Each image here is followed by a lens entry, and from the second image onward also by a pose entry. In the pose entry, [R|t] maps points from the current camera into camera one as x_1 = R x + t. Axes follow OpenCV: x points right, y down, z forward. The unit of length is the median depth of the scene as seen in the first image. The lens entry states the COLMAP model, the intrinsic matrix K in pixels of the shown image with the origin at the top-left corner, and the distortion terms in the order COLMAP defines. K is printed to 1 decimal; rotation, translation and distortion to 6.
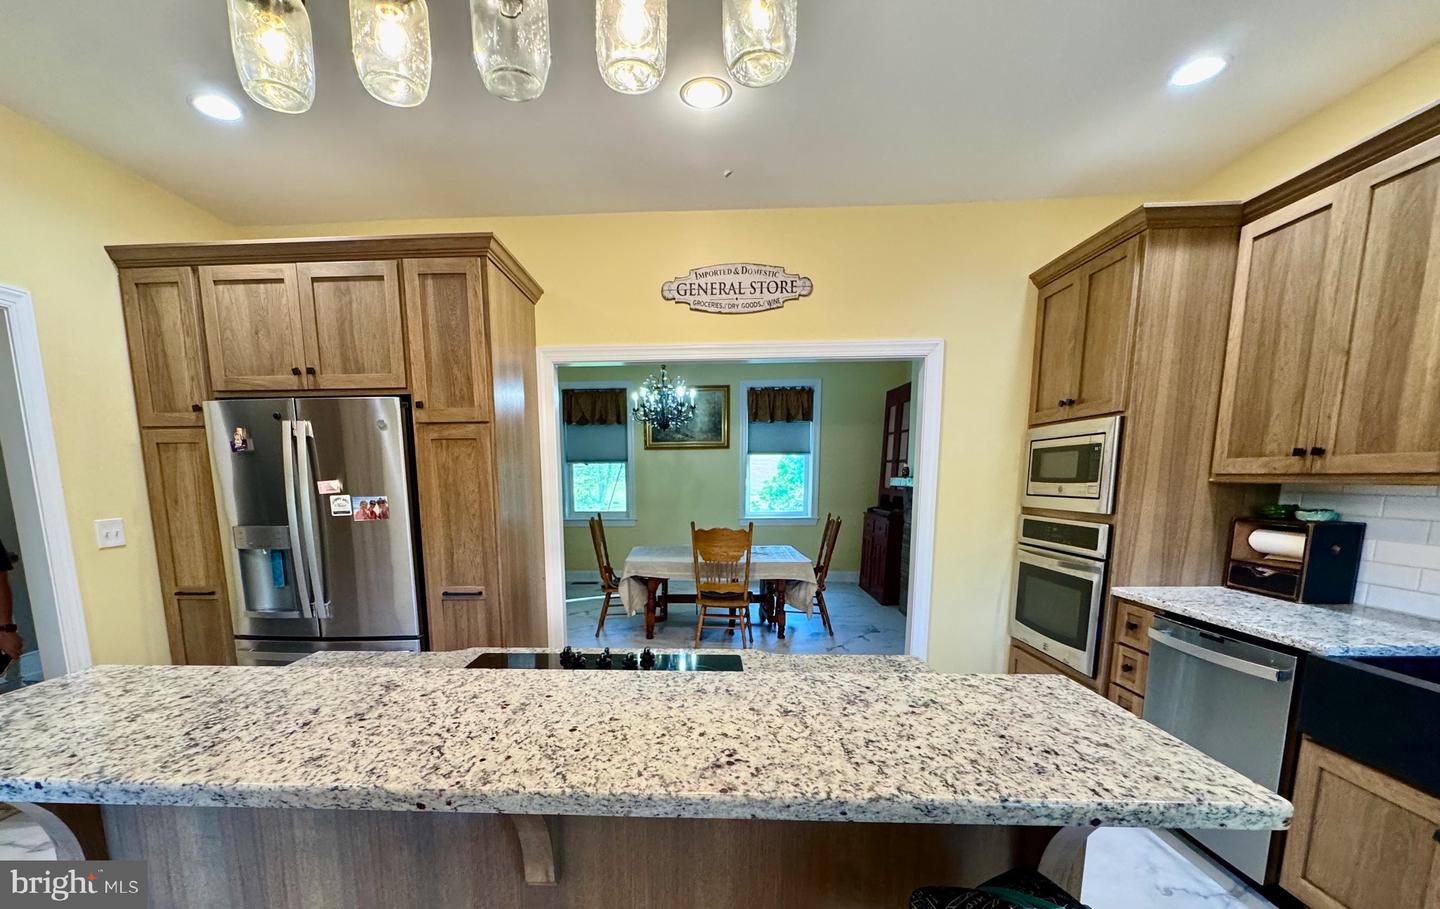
lens RADIAL K [[617.1, 0, 676.3], [0, 617.1, 568.0], [0, 0, 1]] dist [-0.000350, -0.000146]
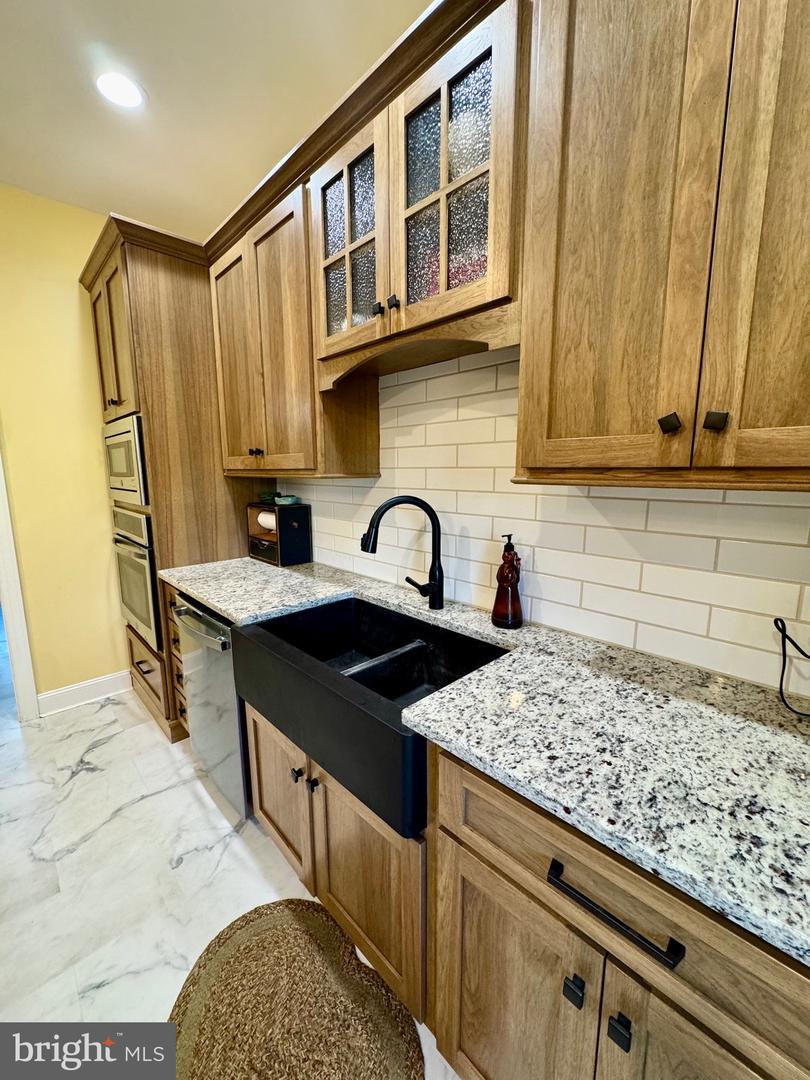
lens RADIAL K [[432.6, 0, 403.1], [0, 432.6, 539.4], [0, 0, 1]] dist [-0.003789, 0.000216]
pose [[0.686388, -0.111066, 0.718704, 0.515688], [0.104735, 0.993063, 0.053438, -0.023365], [-0.719654, 0.038594, 0.693259, 0.153294]]
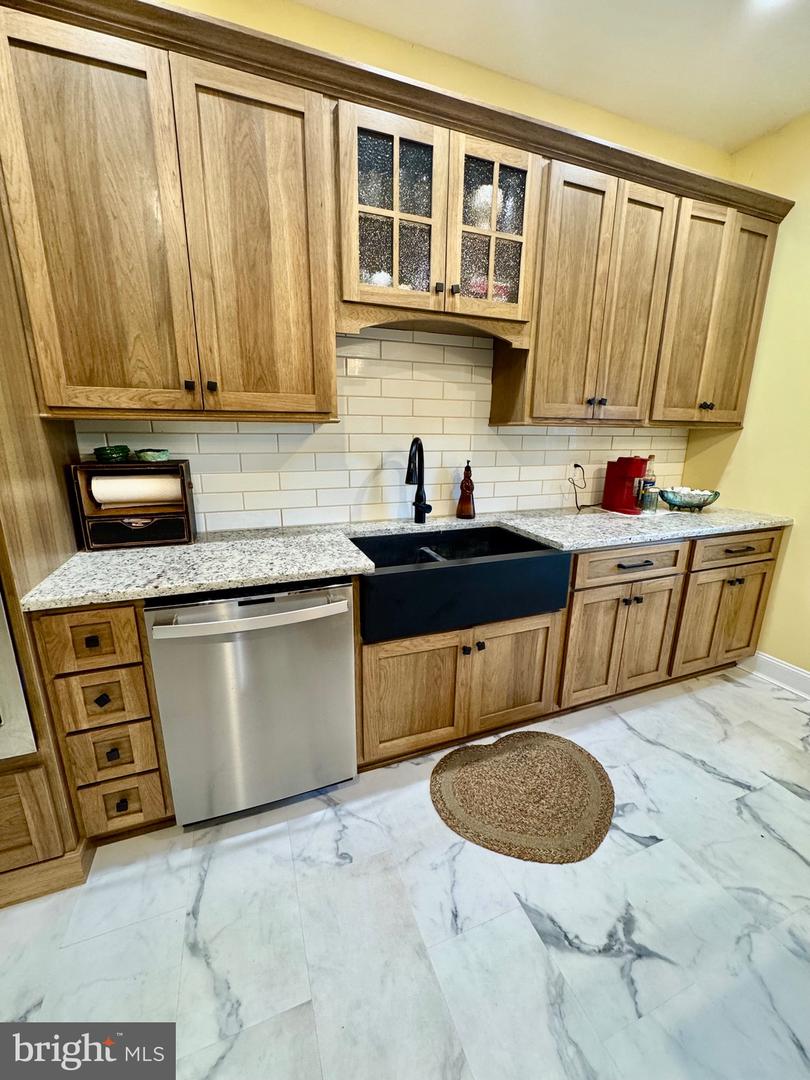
lens RADIAL K [[432.6, 0, 404.0], [0, 432.6, 539.7], [0, 0, 1]] dist [-0.003789, 0.000216]
pose [[-0.404351, -0.221313, 0.887424, 0.240008], [0.127603, 0.947142, 0.294347, -0.108682], [-0.905659, 0.232257, -0.354737, 0.906550]]
